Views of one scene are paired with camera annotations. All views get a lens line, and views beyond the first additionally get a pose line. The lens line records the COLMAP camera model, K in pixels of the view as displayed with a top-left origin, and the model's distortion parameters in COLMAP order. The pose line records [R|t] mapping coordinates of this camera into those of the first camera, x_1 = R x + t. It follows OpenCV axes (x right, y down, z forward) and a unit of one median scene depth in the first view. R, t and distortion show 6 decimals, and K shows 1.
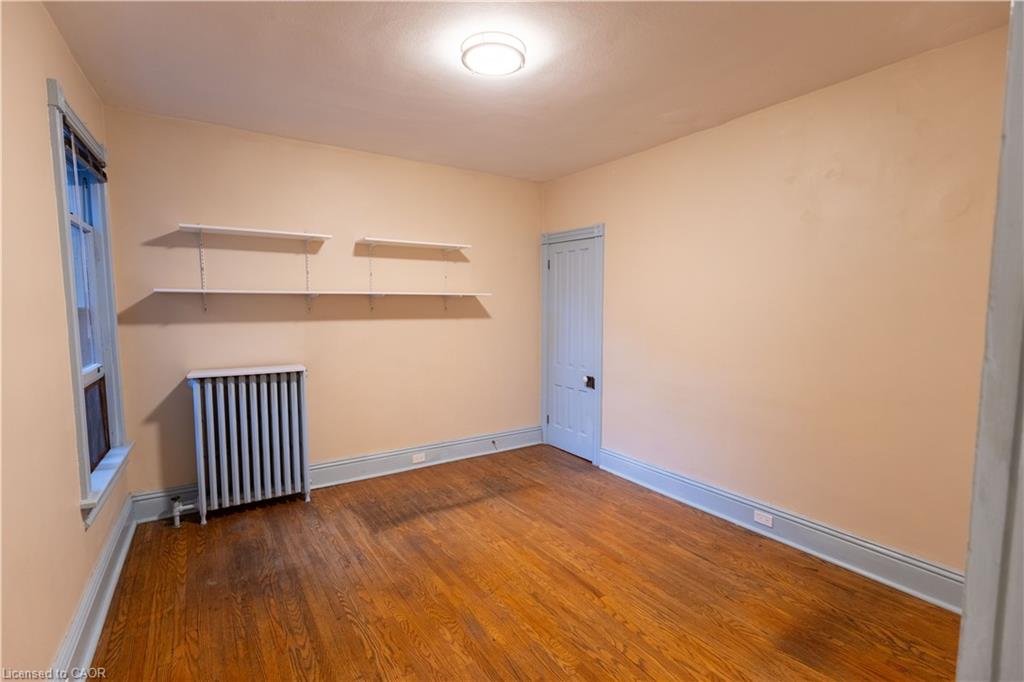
lens RADIAL K [[471.5, 0, 508.3], [0, 471.5, 341.8], [0, 0, 1]] dist [0.005359, 0.001561]
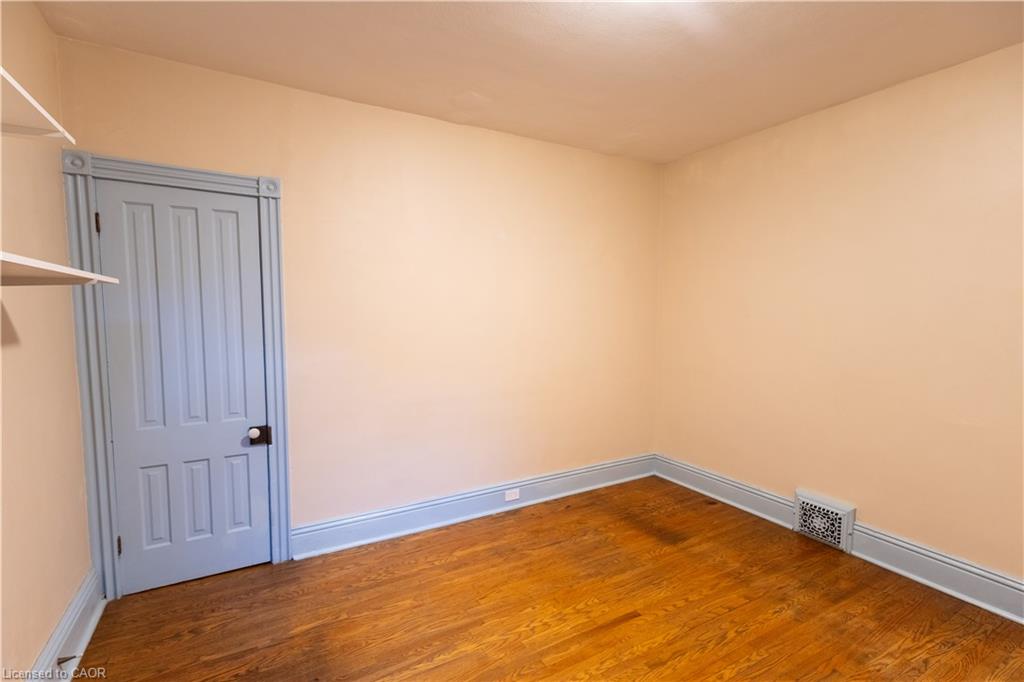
lens RADIAL K [[471.5, 0, 507.0], [0, 471.5, 346.0], [0, 0, 1]] dist [0.005359, 0.001561]
pose [[0.071467, -0.078079, 0.994382, -0.532934], [0.077443, 0.994356, 0.072511, -0.065385], [-0.994432, 0.071826, 0.077110, 0.837078]]
